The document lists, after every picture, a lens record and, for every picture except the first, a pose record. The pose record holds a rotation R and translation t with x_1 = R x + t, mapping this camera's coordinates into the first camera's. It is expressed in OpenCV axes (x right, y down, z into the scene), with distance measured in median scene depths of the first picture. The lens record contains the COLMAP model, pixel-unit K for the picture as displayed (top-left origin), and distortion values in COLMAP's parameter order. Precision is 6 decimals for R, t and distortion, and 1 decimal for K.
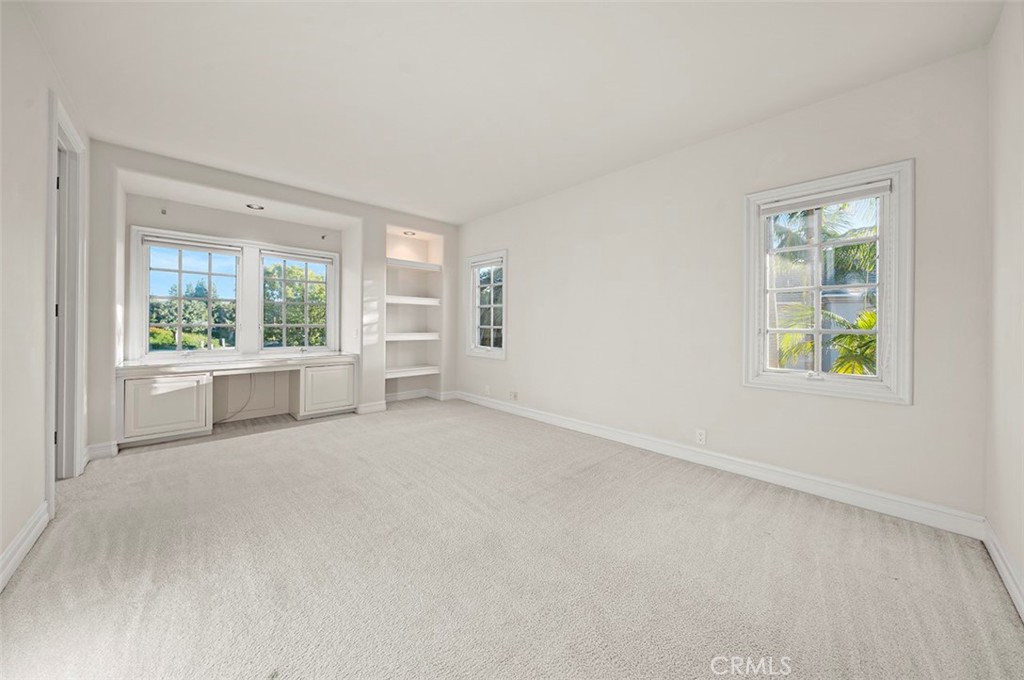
lens RADIAL K [[355.5, 0, 511.7], [0, 355.5, 326.8], [0, 0, 1]] dist [-0.001088, -0.000079]
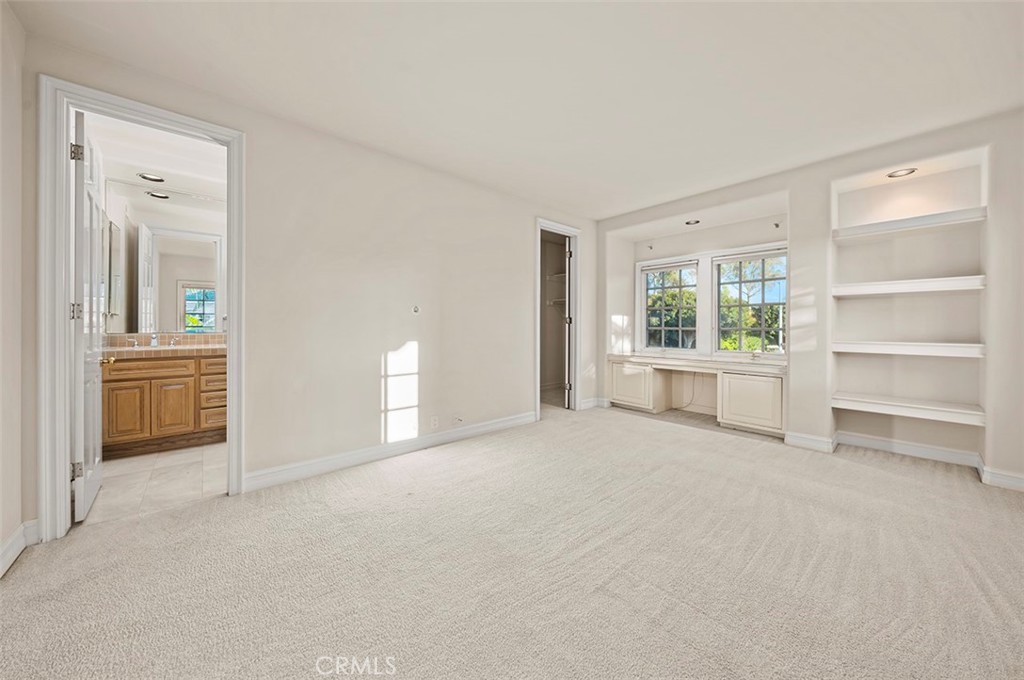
lens RADIAL K [[355.5, 0, 511.7], [0, 355.5, 326.8], [0, 0, 1]] dist [-0.001088, -0.000079]
pose [[-0.035285, -0.004398, -0.999368, 0.365911], [-0.008426, 0.999956, -0.004103, 0.000244], [0.999342, 0.008276, -0.035320, 0.433644]]
